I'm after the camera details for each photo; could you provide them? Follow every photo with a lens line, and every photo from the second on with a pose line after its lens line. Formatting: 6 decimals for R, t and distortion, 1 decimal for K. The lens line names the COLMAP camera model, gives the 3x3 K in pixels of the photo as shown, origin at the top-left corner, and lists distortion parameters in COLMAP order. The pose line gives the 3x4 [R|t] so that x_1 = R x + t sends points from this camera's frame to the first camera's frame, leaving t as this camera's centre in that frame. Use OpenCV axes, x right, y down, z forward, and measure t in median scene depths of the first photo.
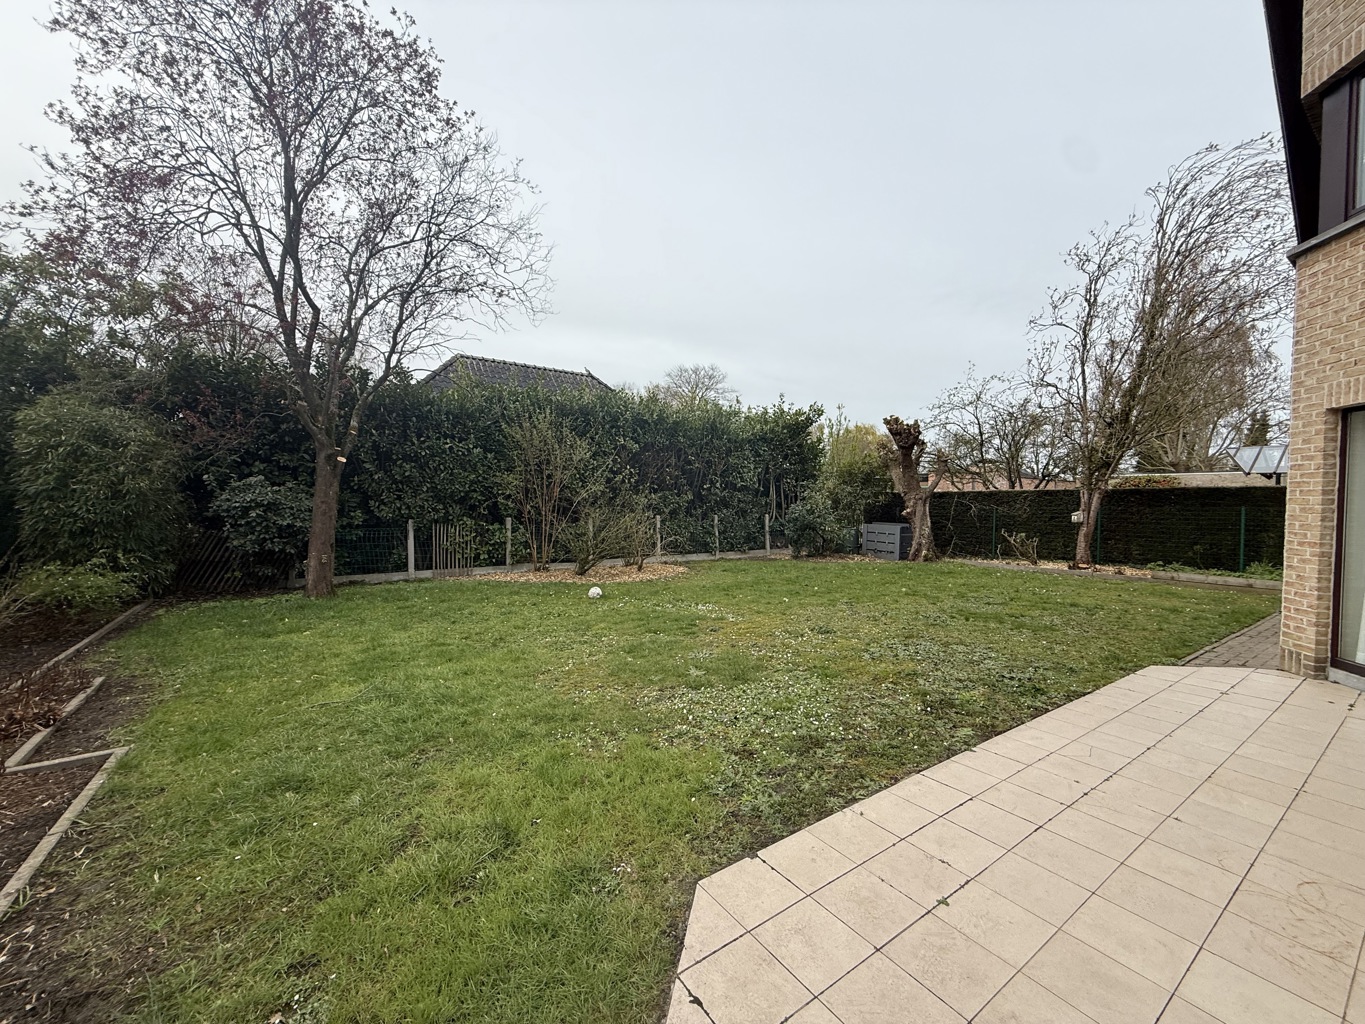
lens RADIAL K [[540.6, 0, 678.0], [0, 540.6, 511.4], [0, 0, 1]] dist [-0.000249, 0.000448]
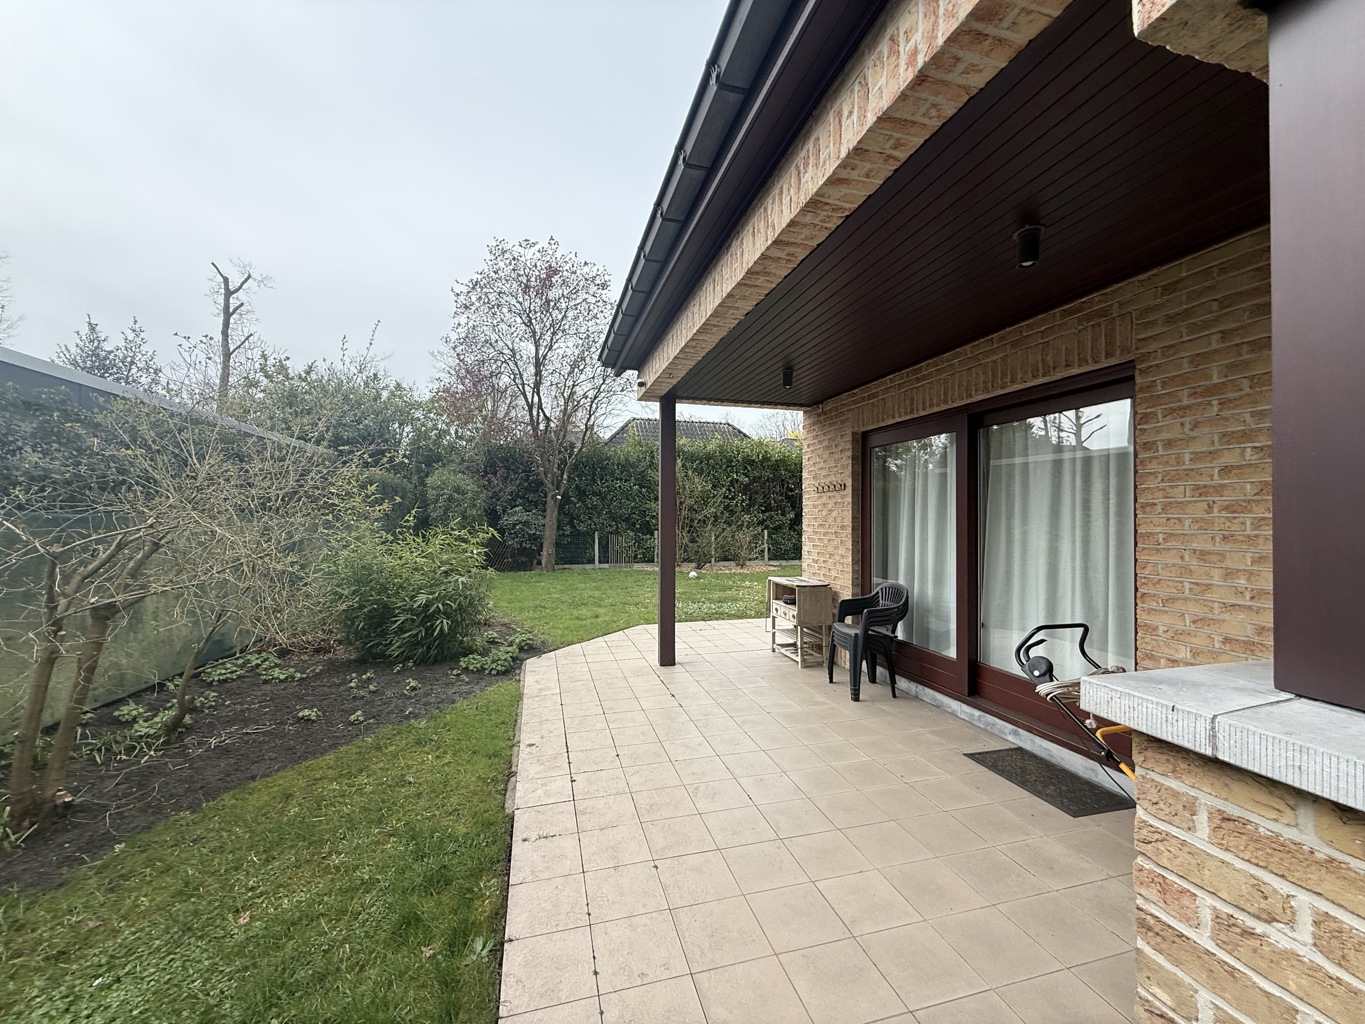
lens RADIAL K [[540.6, 0, 678.0], [0, 540.6, 511.4], [0, 0, 1]] dist [-0.000249, 0.000448]
pose [[0.940307, -0.012077, -0.340114, 0.286173], [-0.000359, 0.999334, -0.036479, 0.013776], [0.340328, 0.034424, 0.939676, -0.438654]]
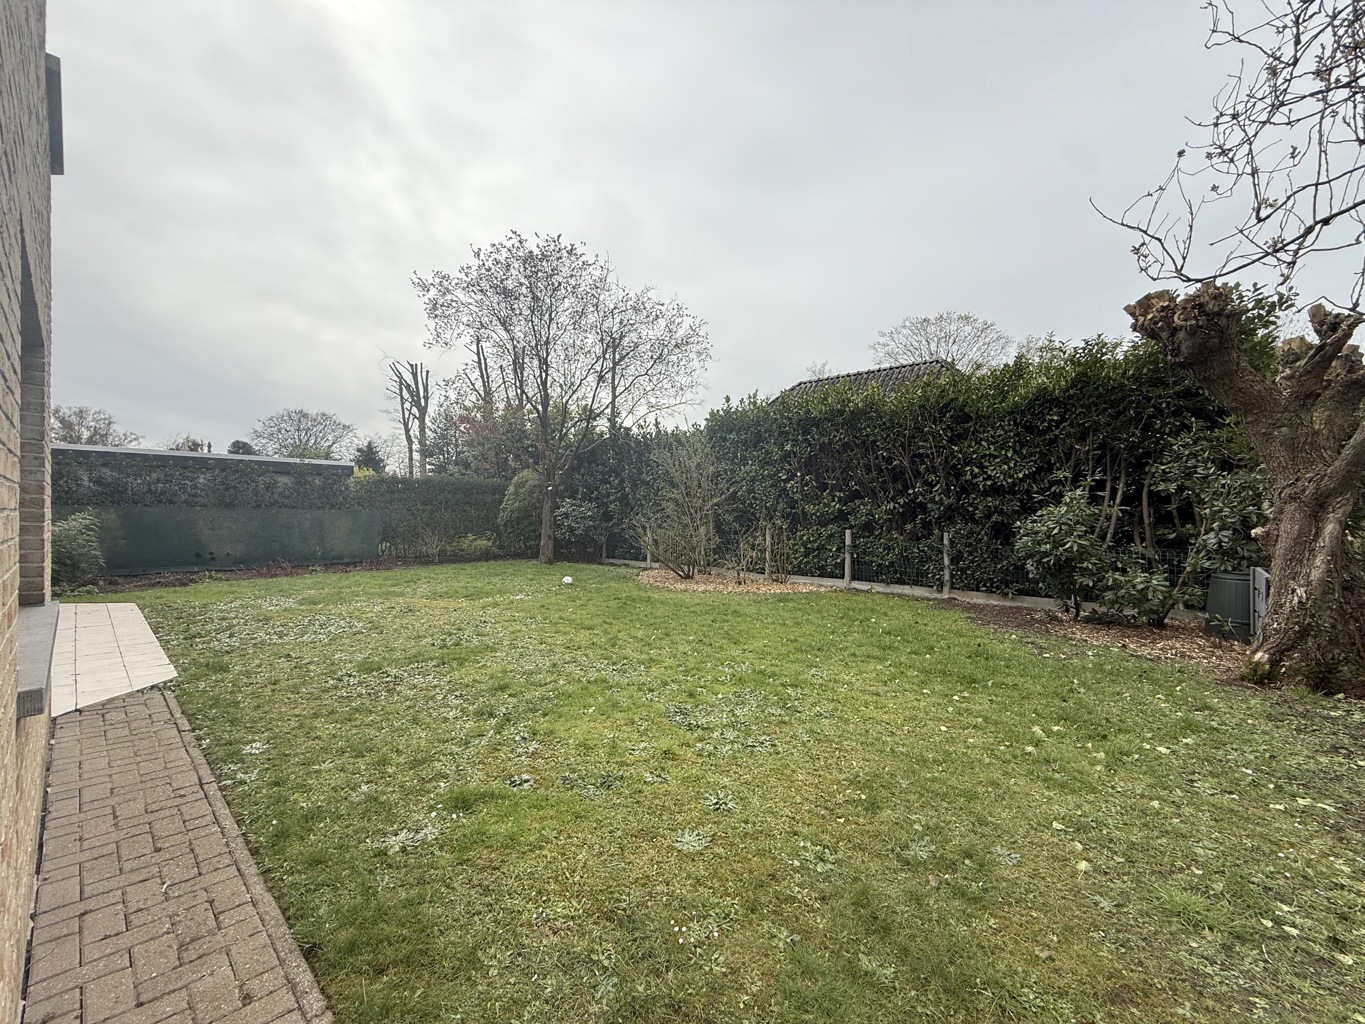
lens RADIAL K [[540.6, 0, 678.0], [0, 540.6, 511.4], [0, 0, 1]] dist [-0.000249, 0.000448]
pose [[0.232978, -0.013854, -0.972383, 0.911958], [-0.024540, 0.999496, -0.020119, 0.003366], [0.972172, 0.028549, 0.232521, 0.737459]]
